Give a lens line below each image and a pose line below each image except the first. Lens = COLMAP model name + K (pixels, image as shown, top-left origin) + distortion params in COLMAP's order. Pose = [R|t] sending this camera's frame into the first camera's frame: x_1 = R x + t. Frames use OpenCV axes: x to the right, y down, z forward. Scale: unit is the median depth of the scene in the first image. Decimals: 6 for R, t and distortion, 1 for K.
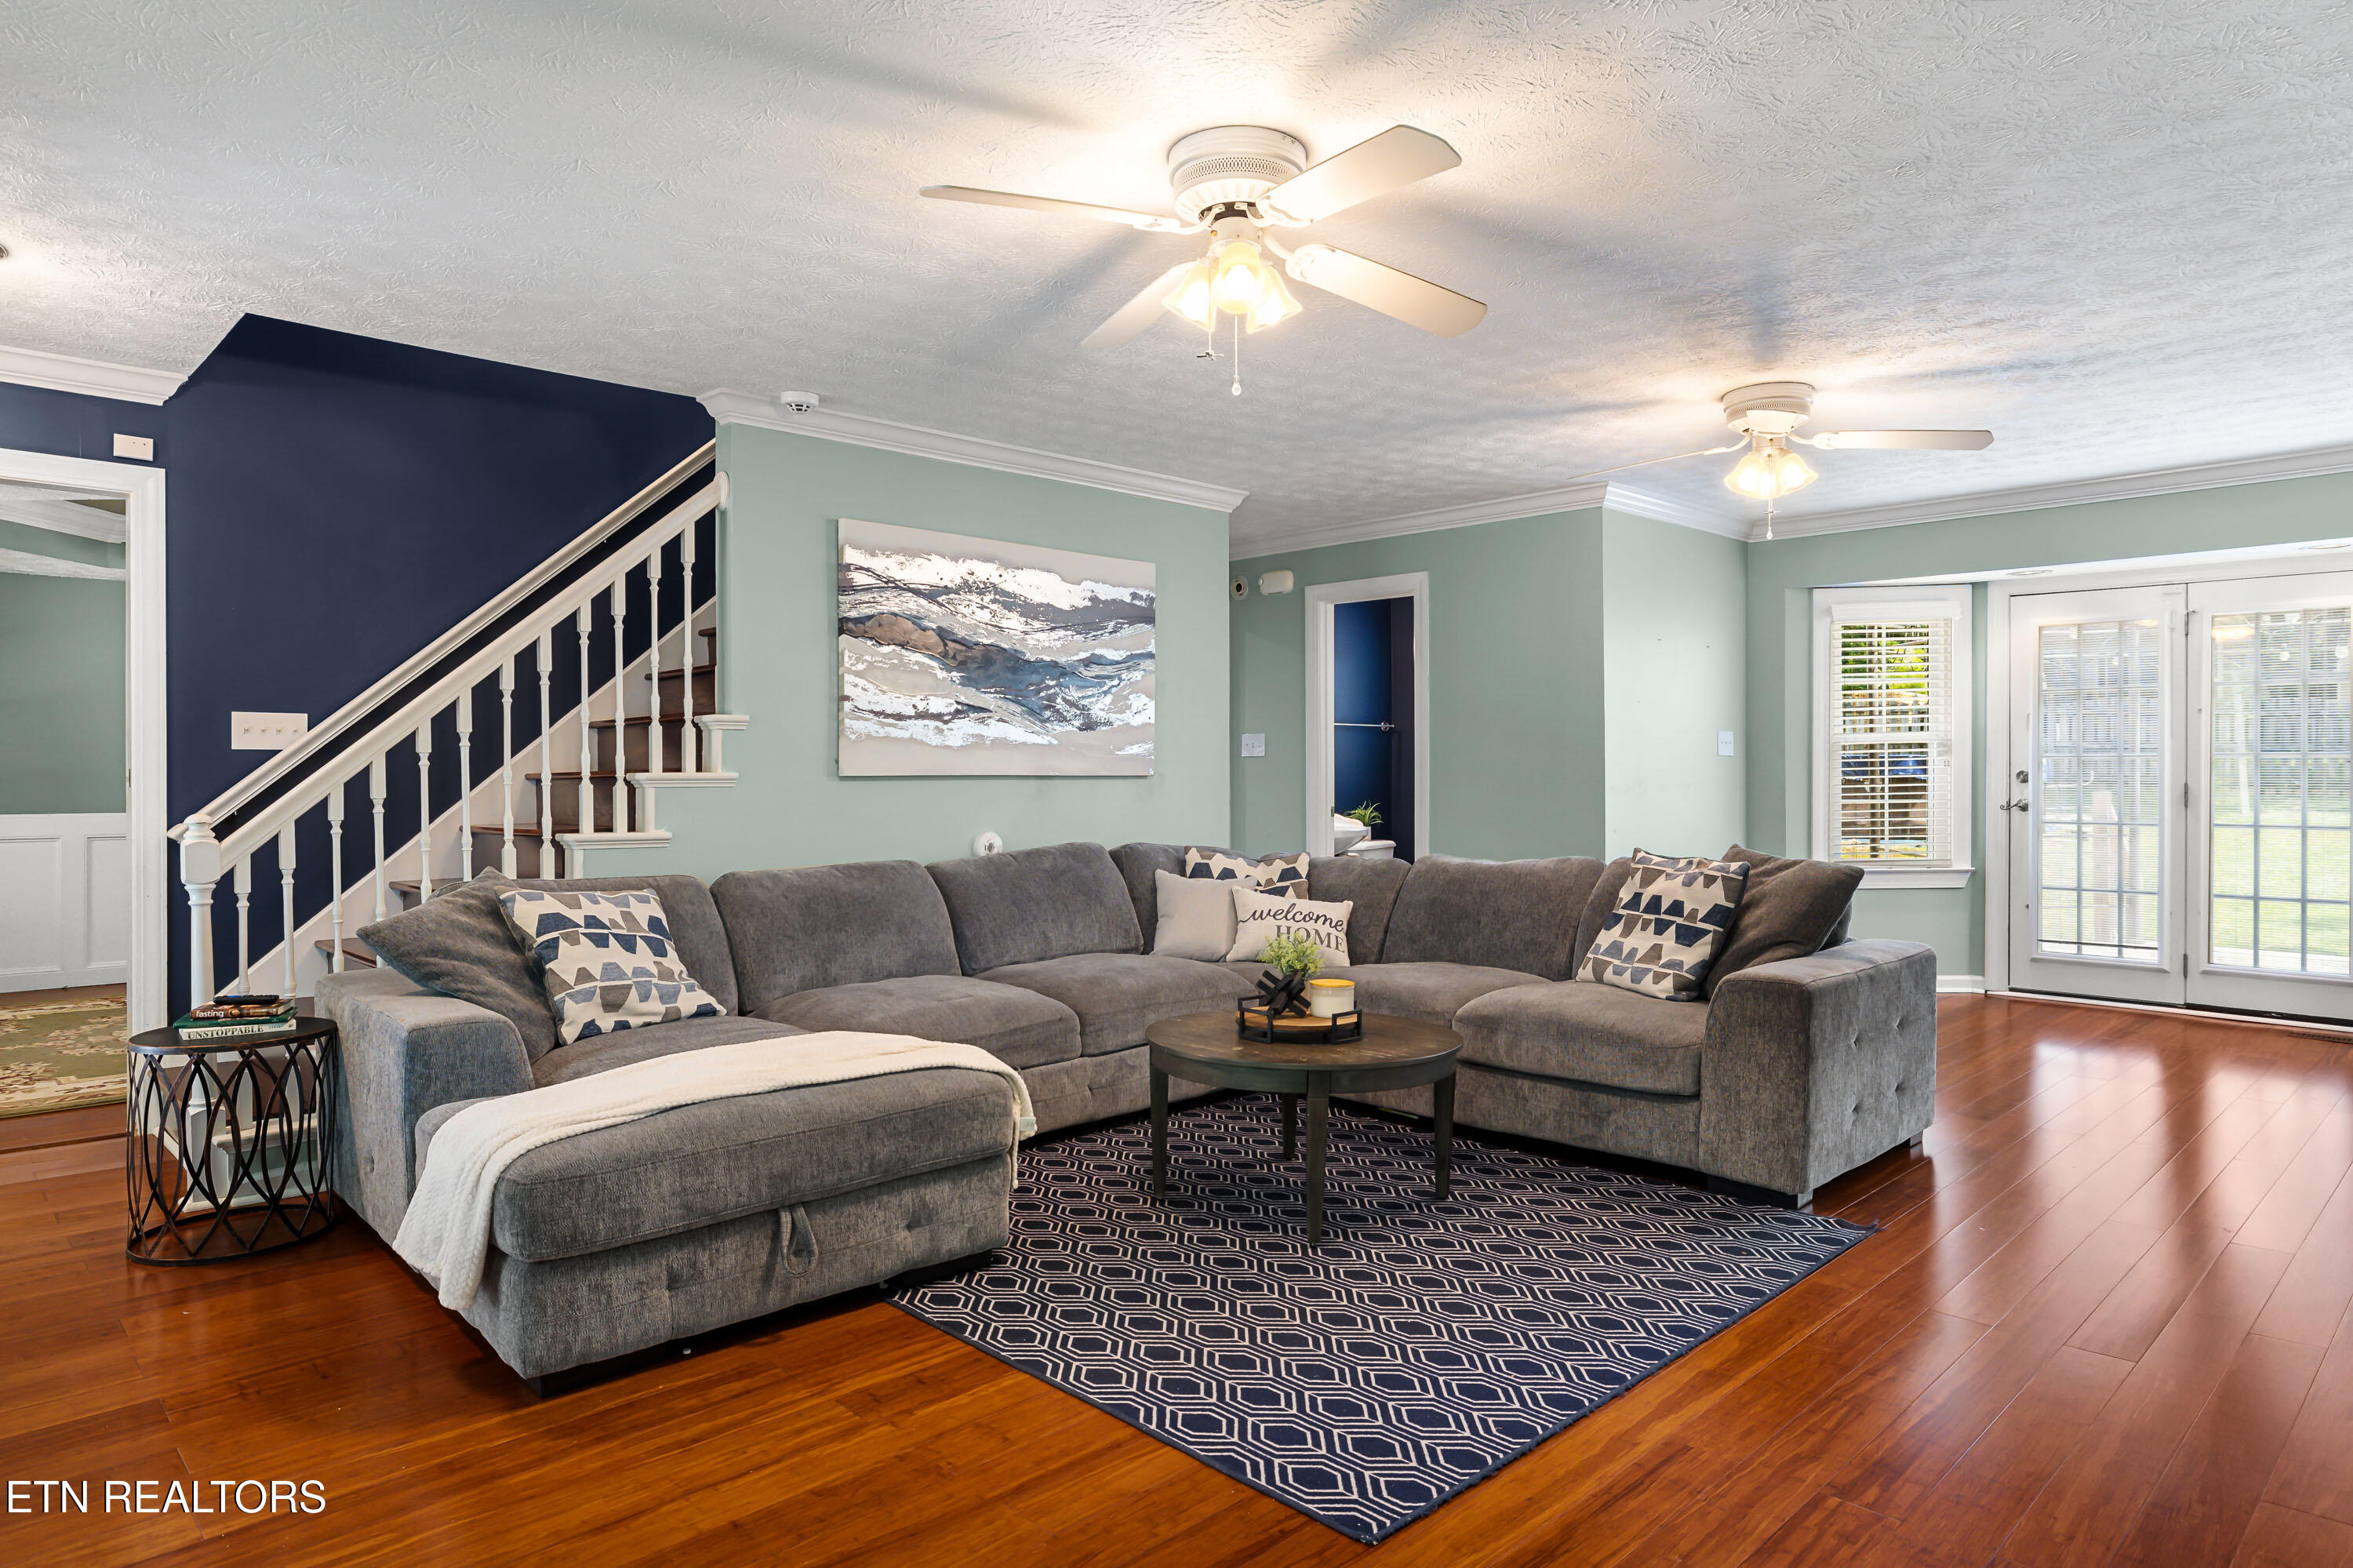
lens RADIAL K [[1384.1, 0, 1176.5], [0, 1384.1, 784.0], [0, 0, 1]] dist [-0.005288, -0.001139]
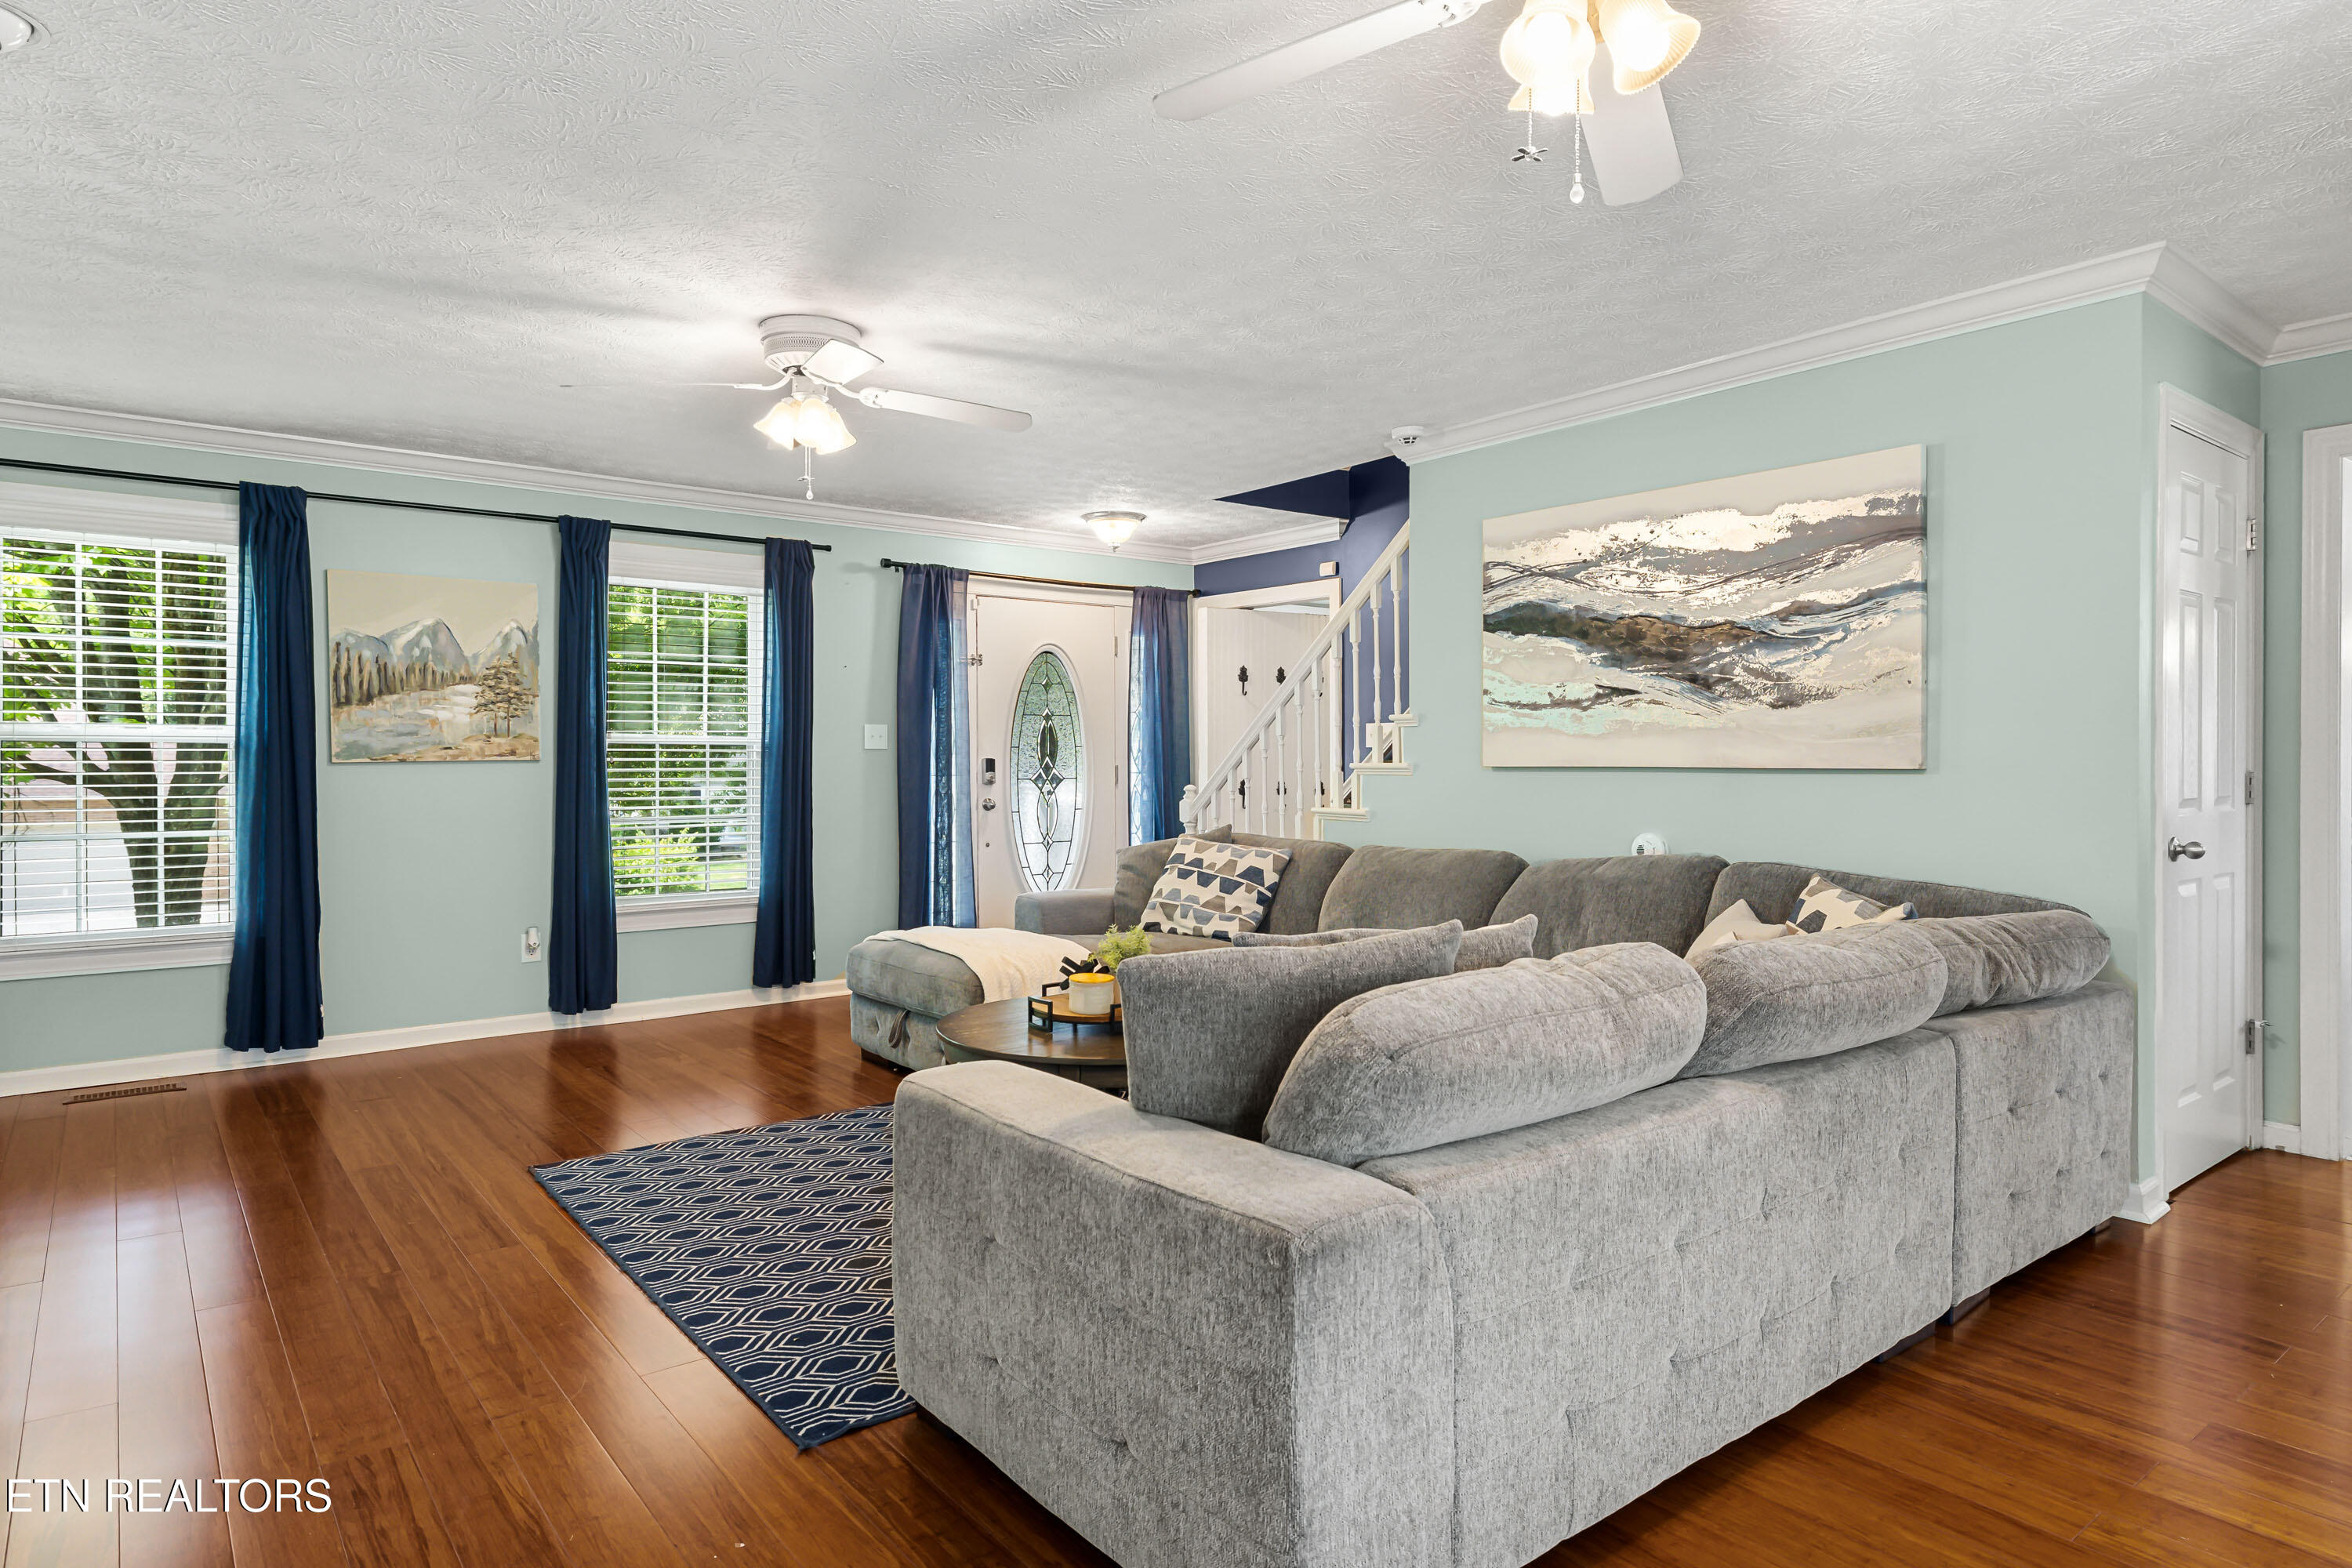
lens RADIAL K [[1334.3, 0, 1176.0], [0, 1334.3, 784.0], [0, 0, 1]] dist [0.006734, 0.000197]
pose [[-0.099290, 0.017415, -0.994906, 0.733036], [-0.009745, 0.999782, 0.018473, -0.008217], [0.995011, 0.011530, -0.099098, 0.807037]]
